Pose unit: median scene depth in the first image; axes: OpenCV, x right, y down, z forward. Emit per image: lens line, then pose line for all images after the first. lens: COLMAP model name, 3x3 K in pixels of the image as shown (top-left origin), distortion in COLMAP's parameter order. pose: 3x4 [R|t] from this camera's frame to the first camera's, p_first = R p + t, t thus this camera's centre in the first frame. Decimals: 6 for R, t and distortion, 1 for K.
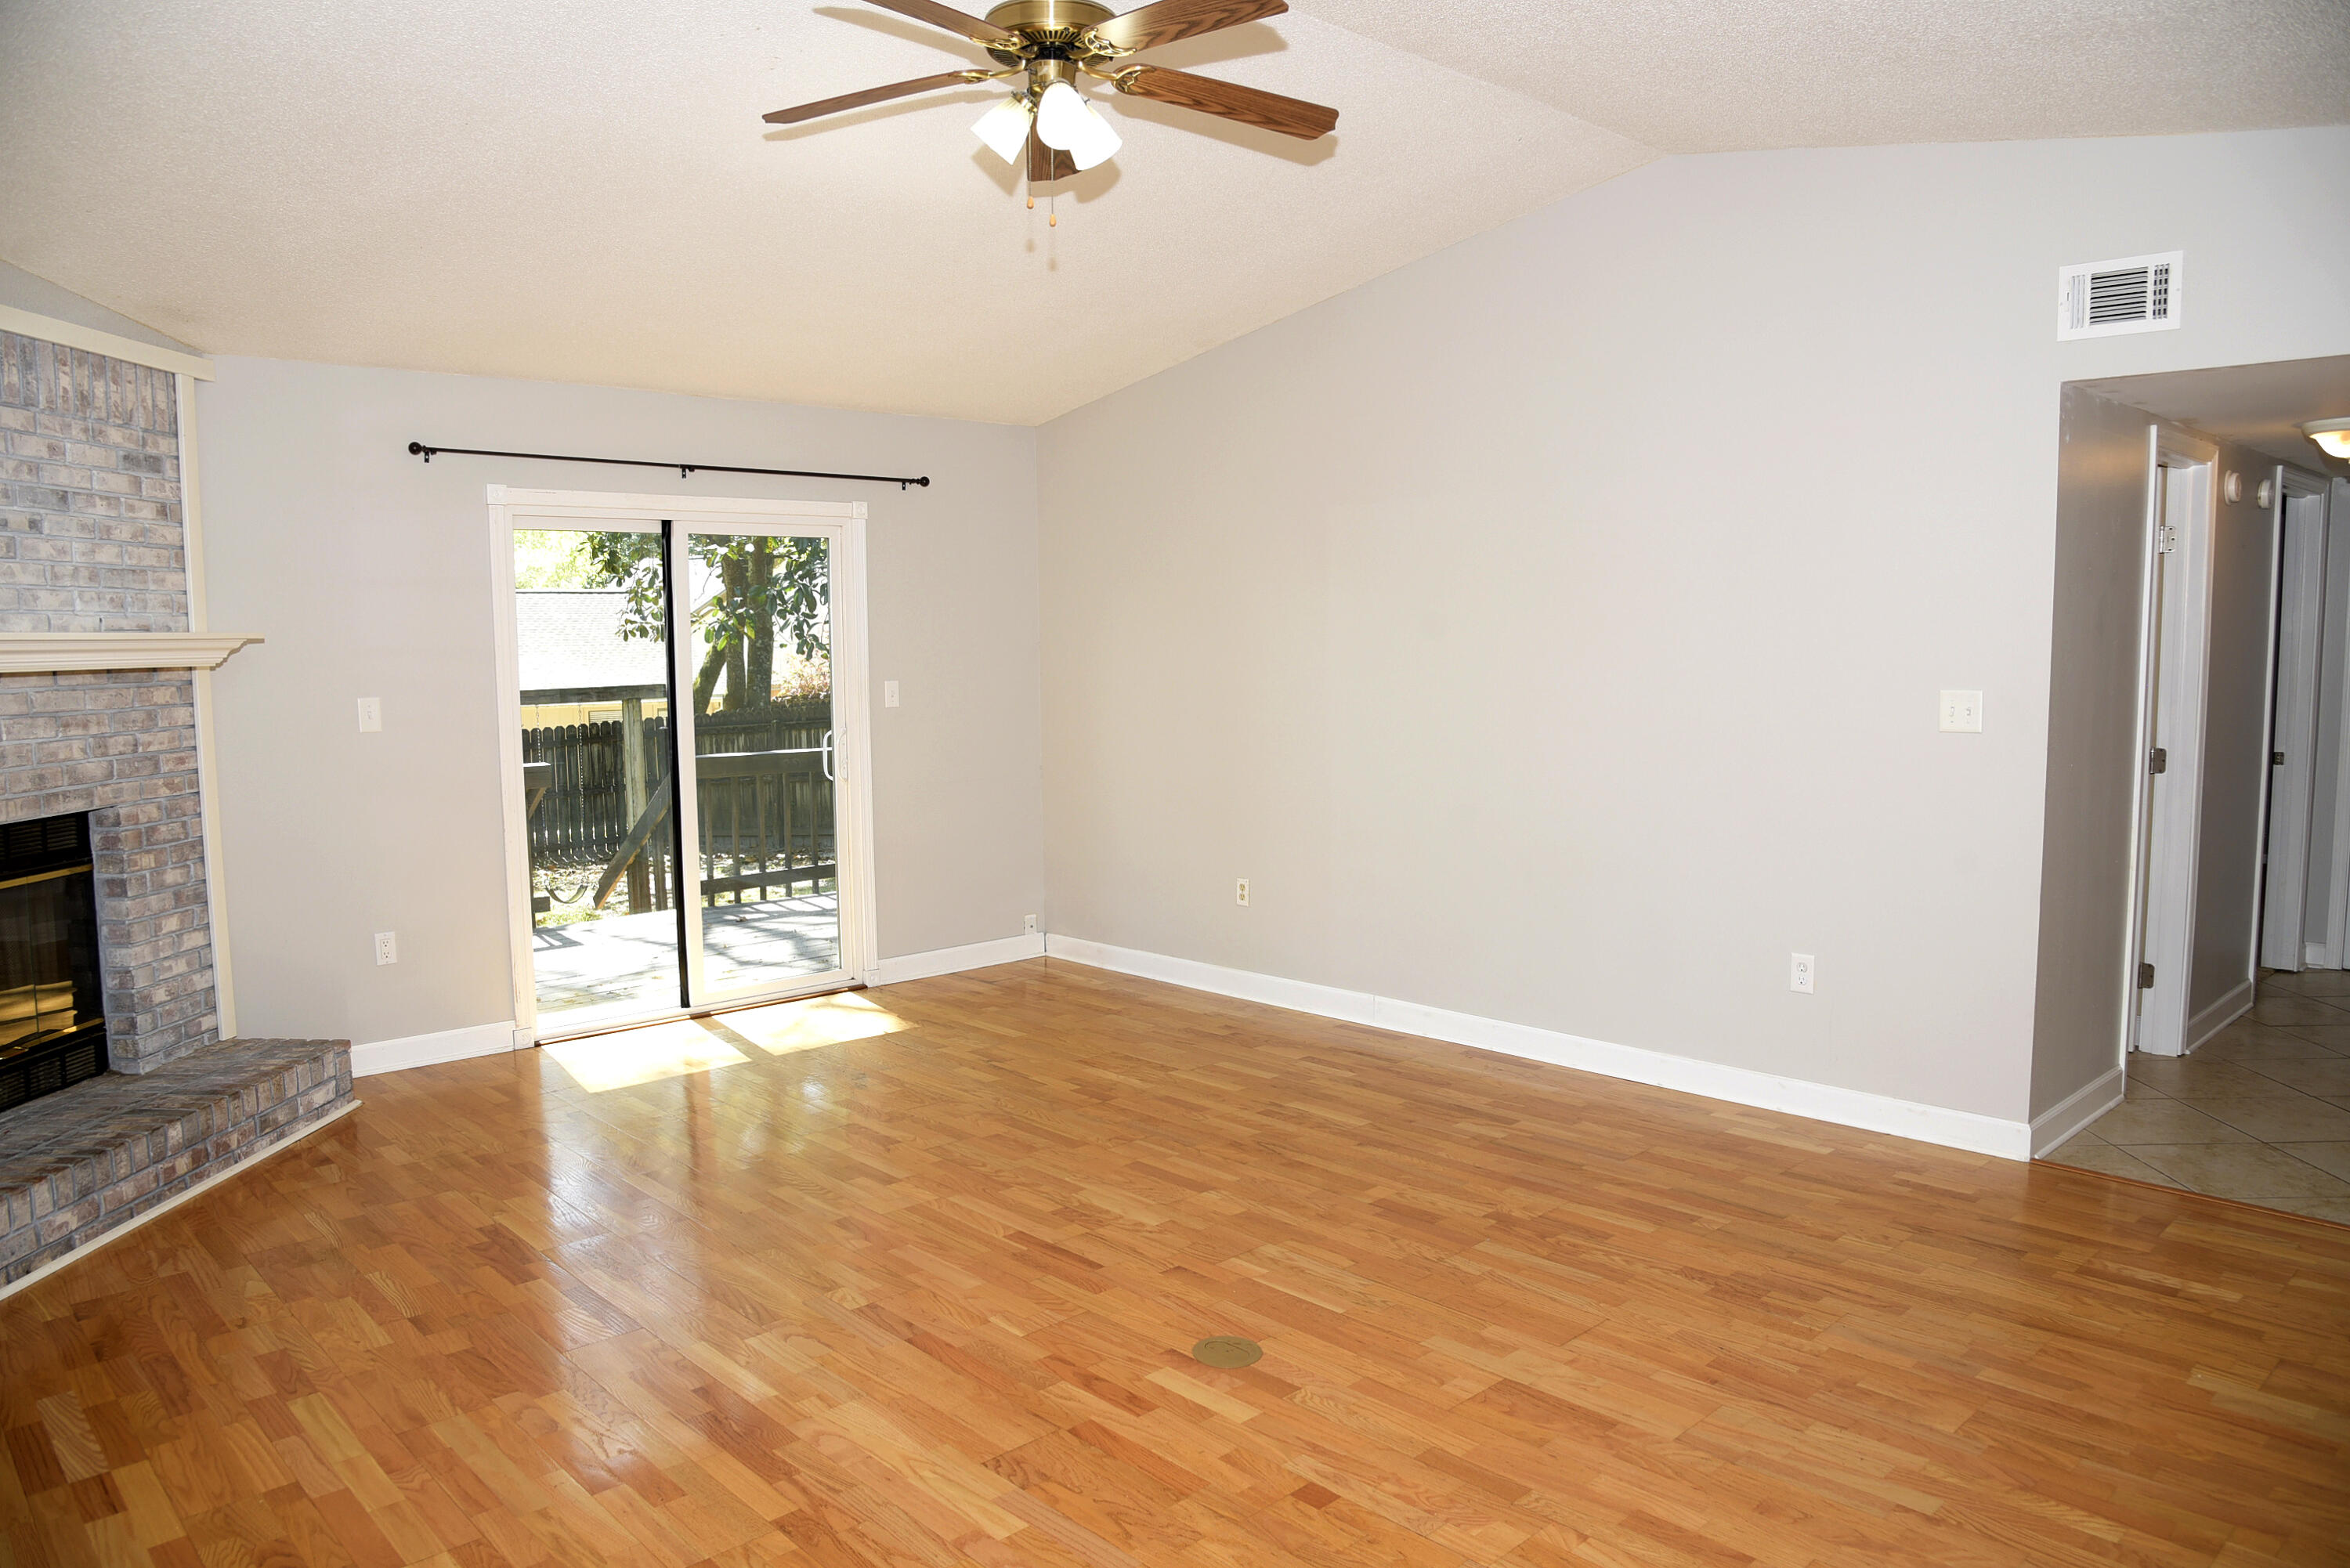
lens RADIAL K [[1588.0, 0, 1182.3], [0, 1588.0, 805.6], [0, 0, 1]] dist [-0.095179, 0.032011]
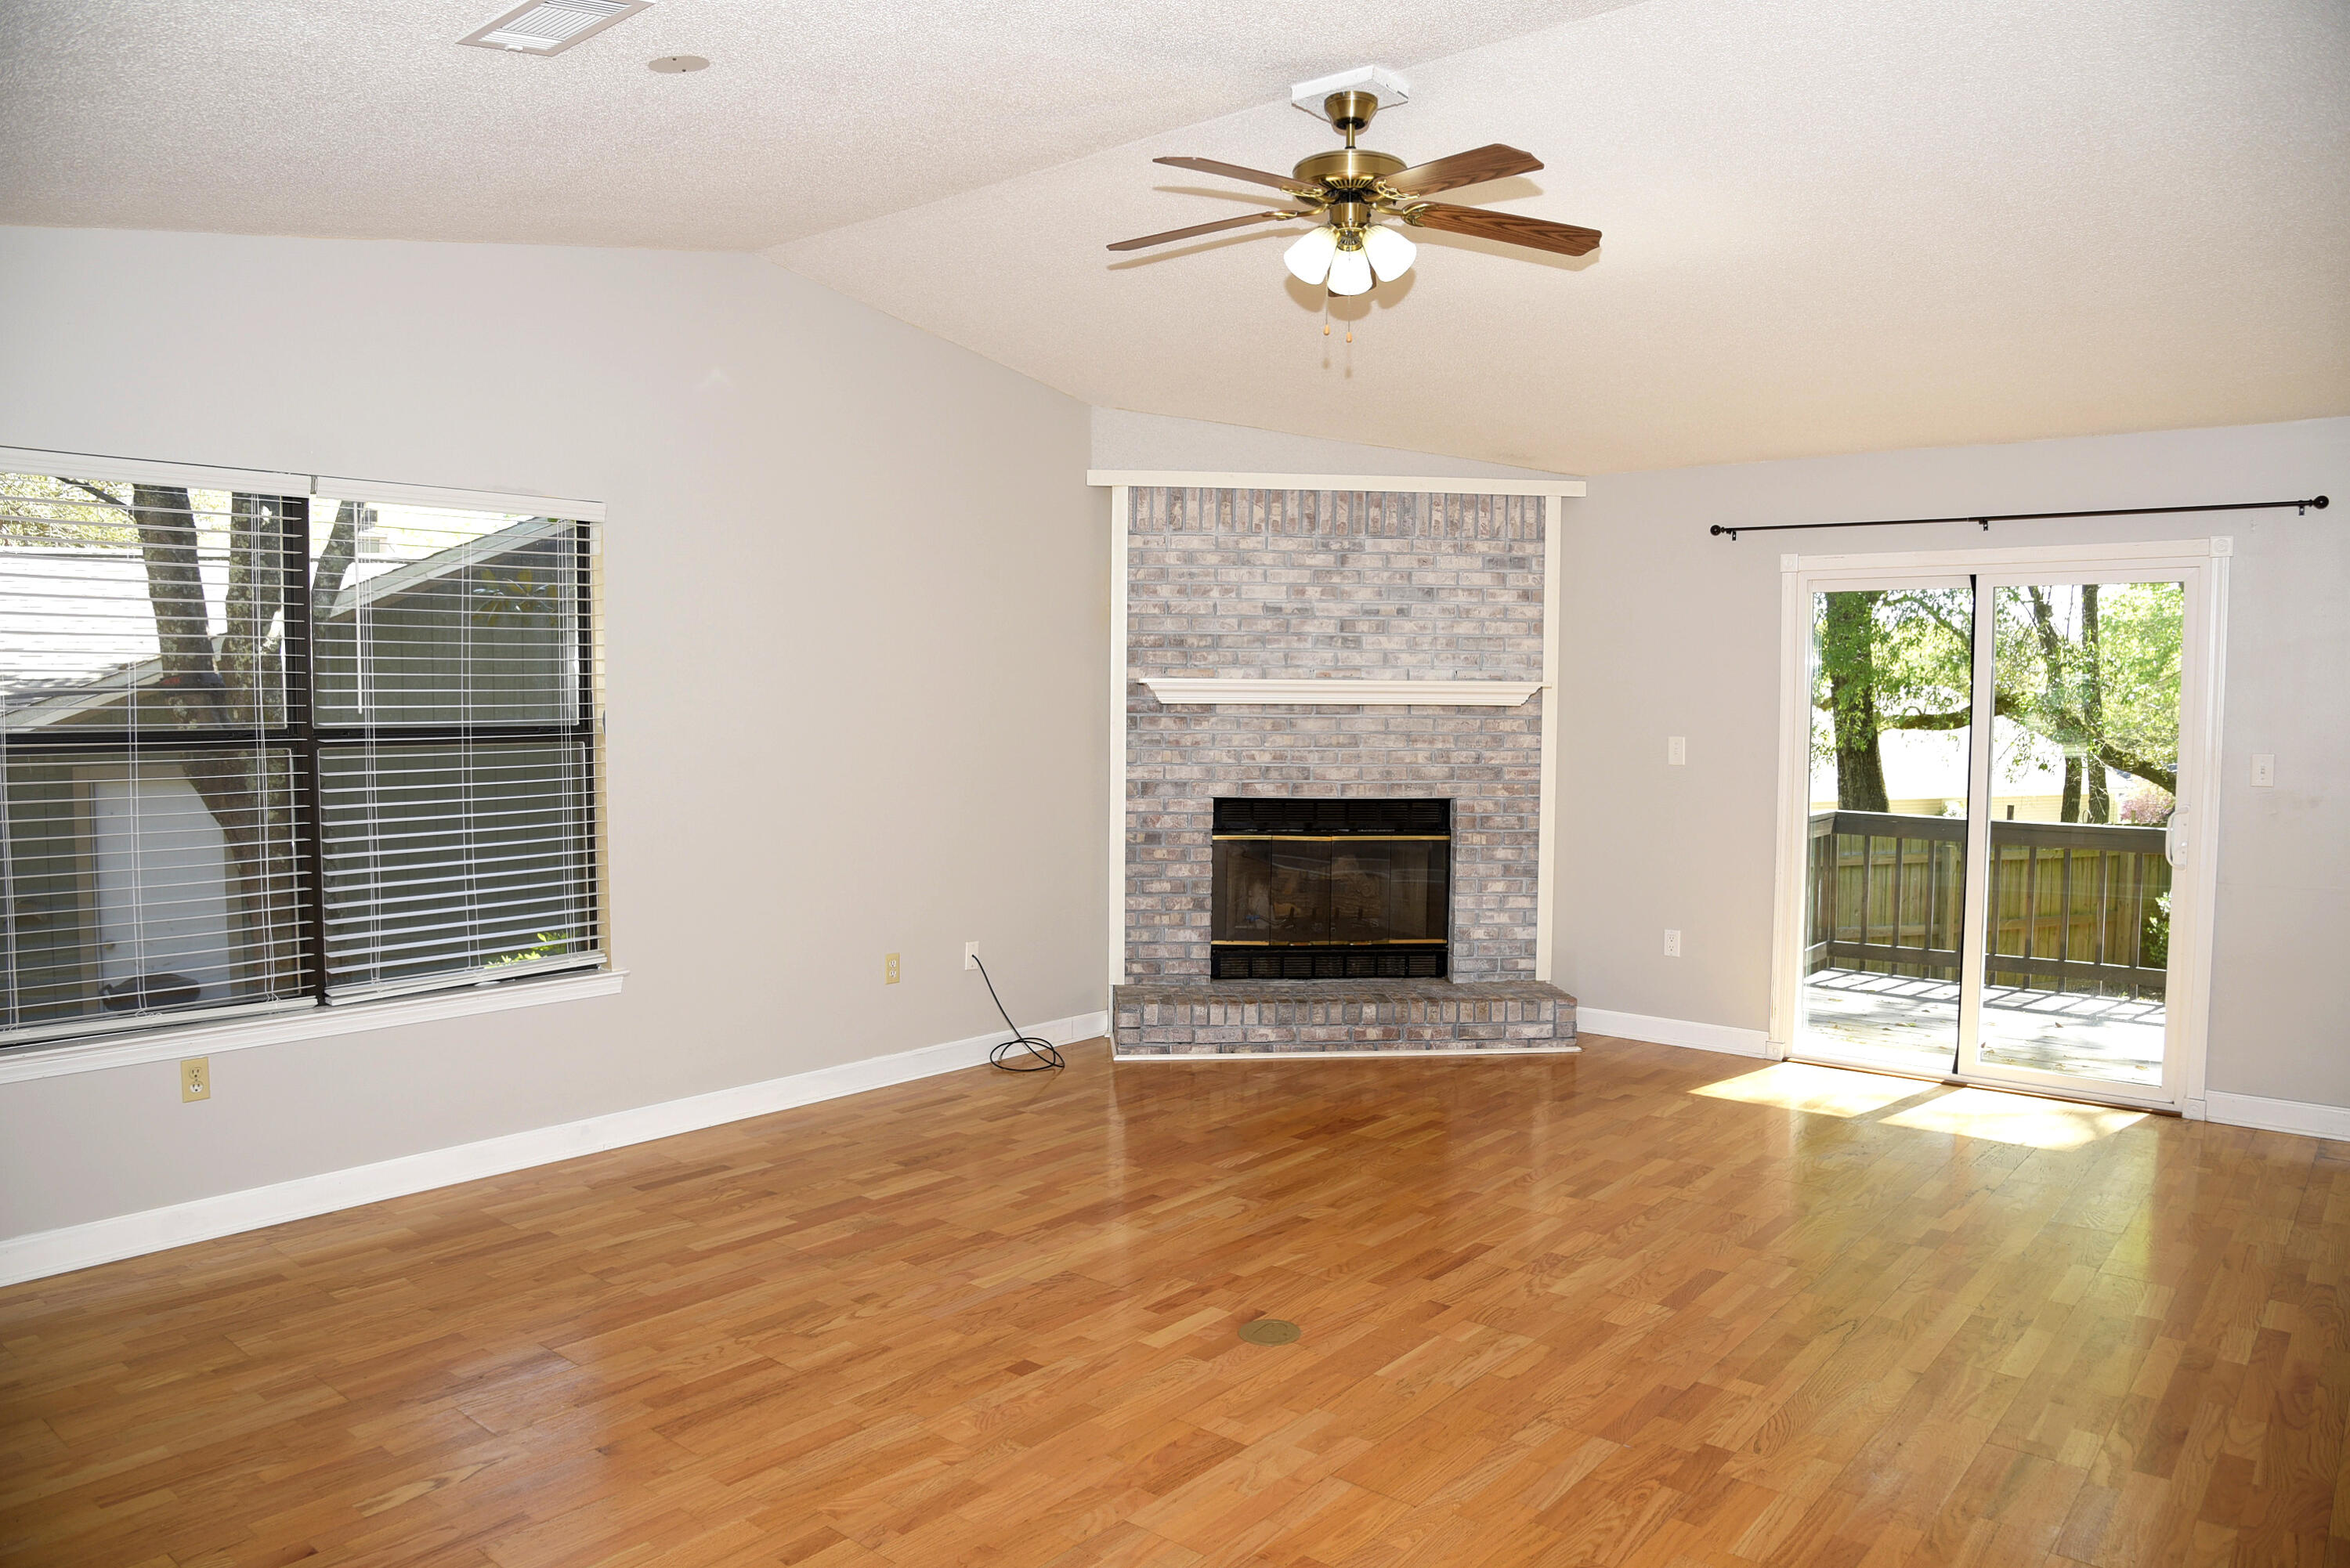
lens RADIAL K [[1588.0, 0, 1187.3], [0, 1588.0, 794.9], [0, 0, 1]] dist [-0.095179, 0.032011]
pose [[0.125848, 0.071431, -0.989474, 0.810641], [-0.113113, 0.991933, 0.057222, -0.063340], [0.985580, 0.104721, 0.132913, 0.561475]]
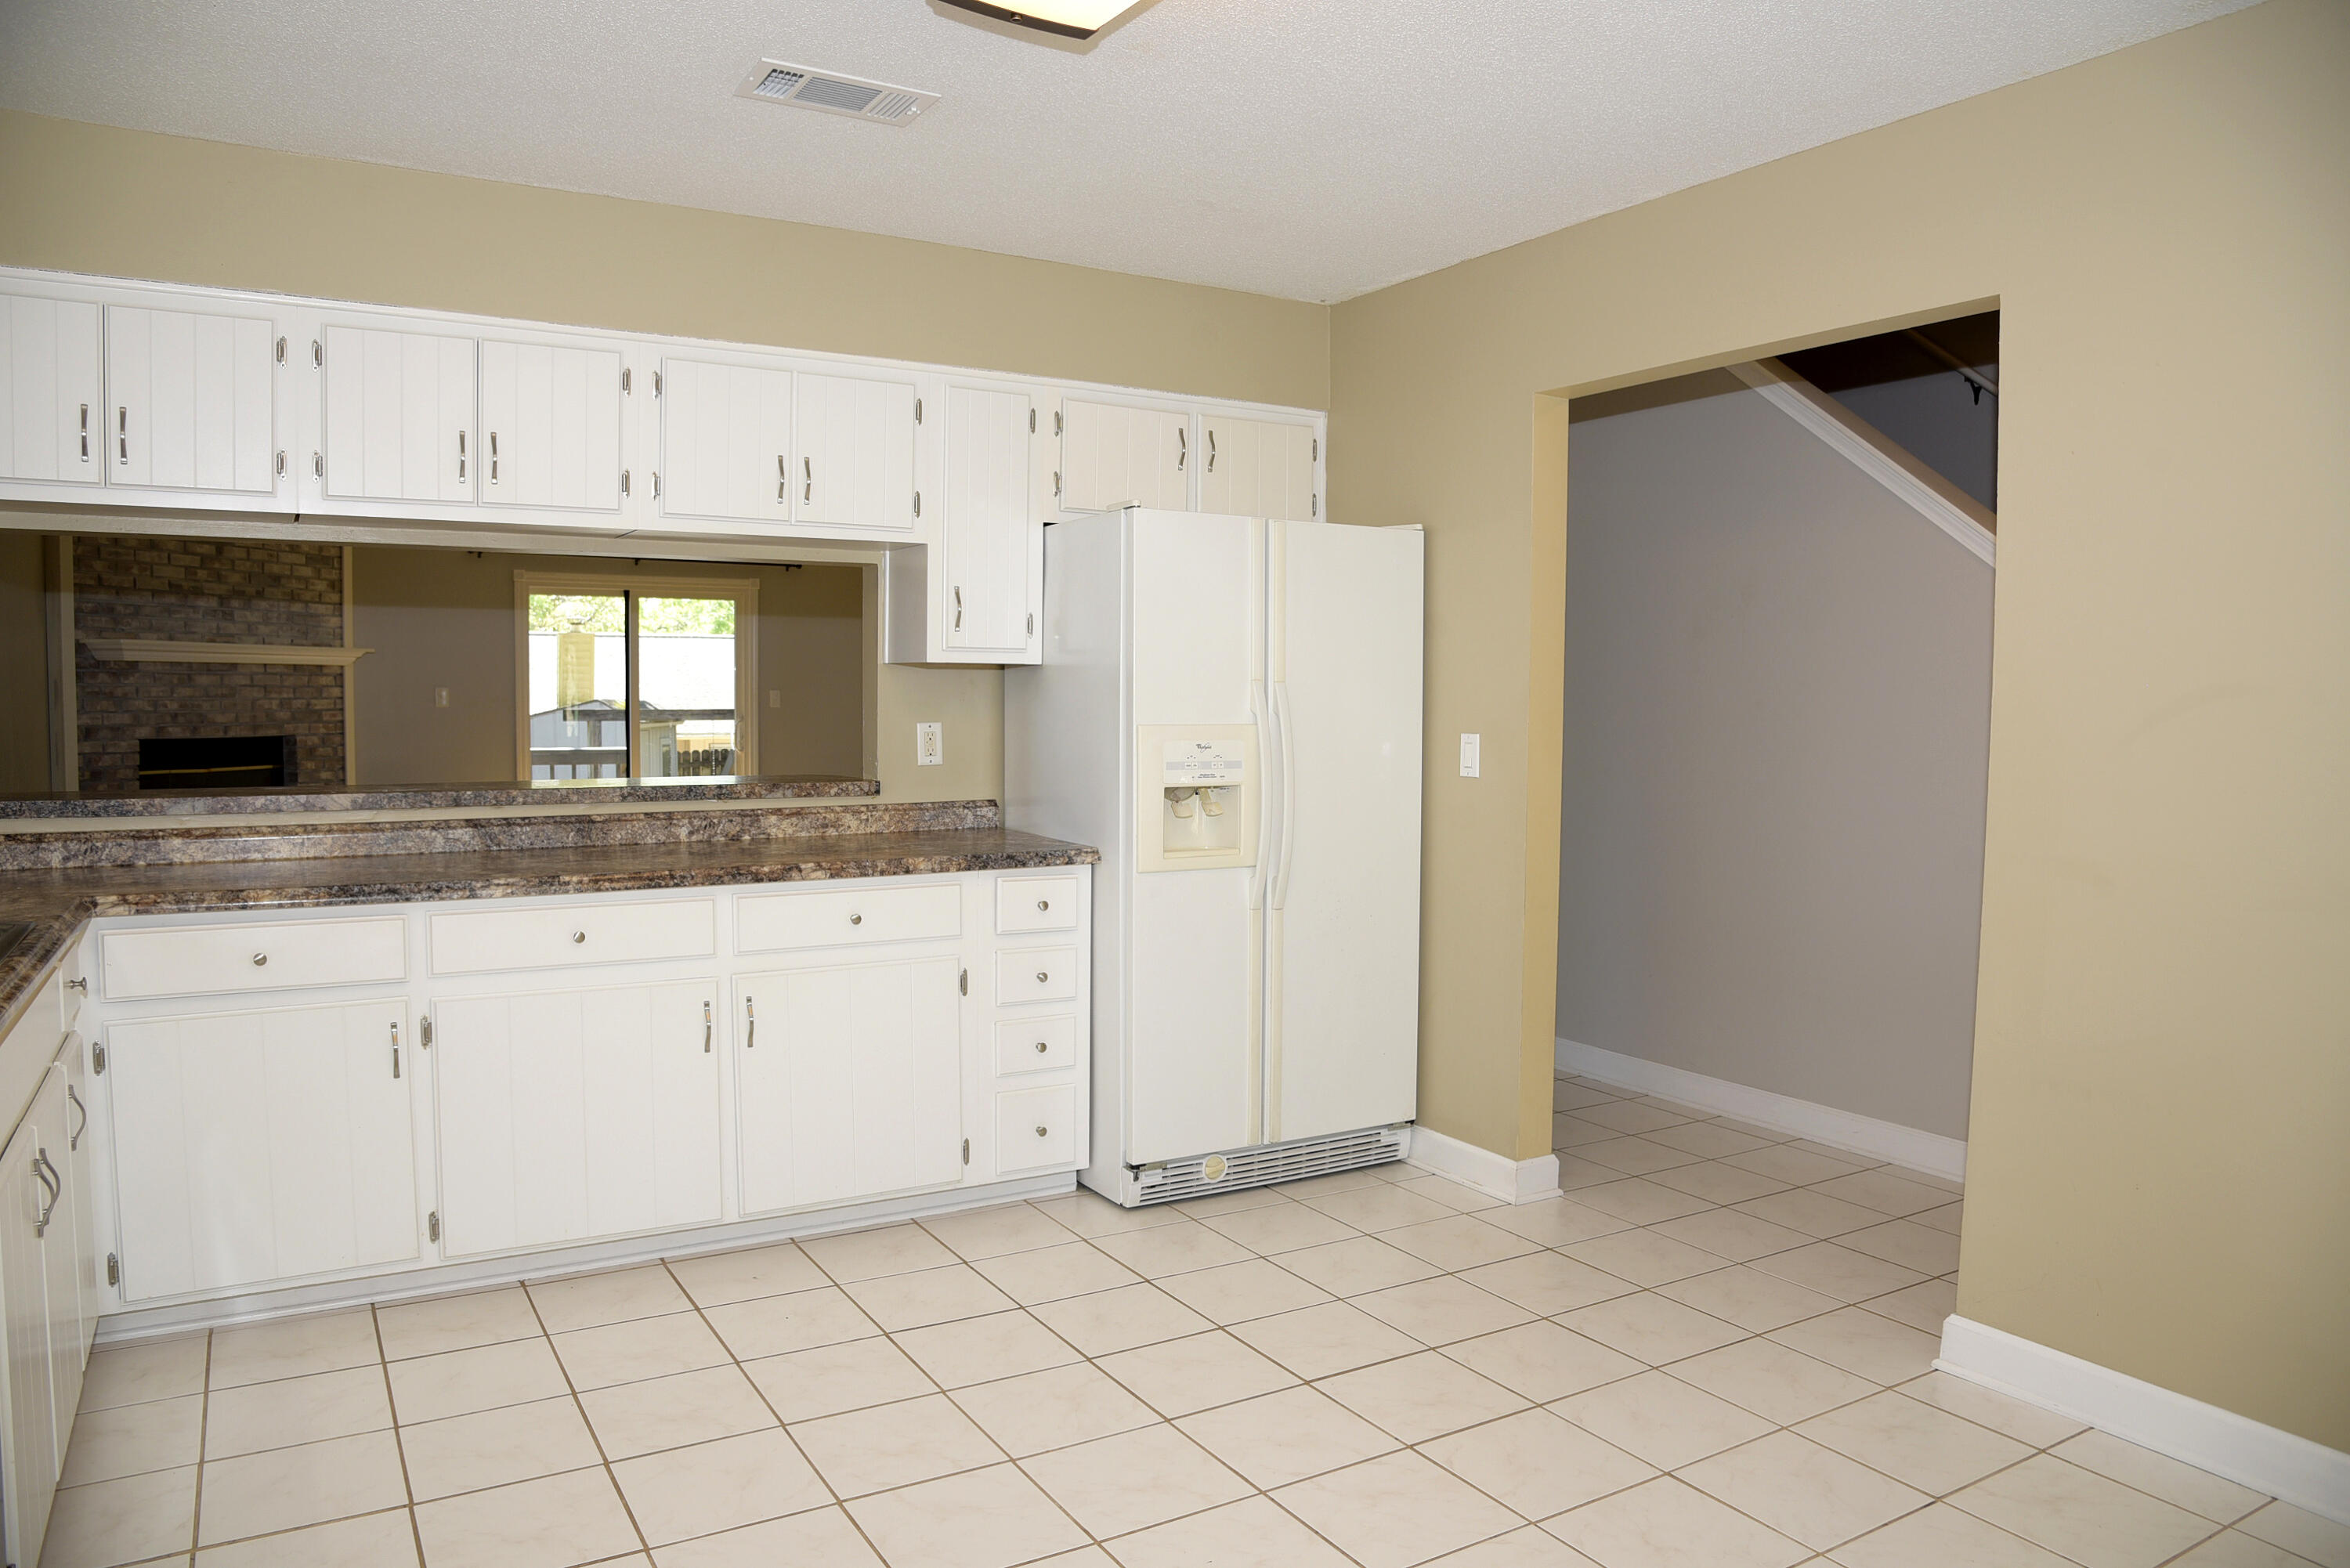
lens RADIAL K [[1588.0, 0, 1180.5], [0, 1588.0, 787.0], [0, 0, 1]] dist [-0.095179, 0.032011]
pose [[0.975340, 0.031008, -0.218520, 0.876901], [-0.041782, 0.998119, -0.044858, 0.112227], [0.216718, 0.052882, 0.974801, -0.707489]]
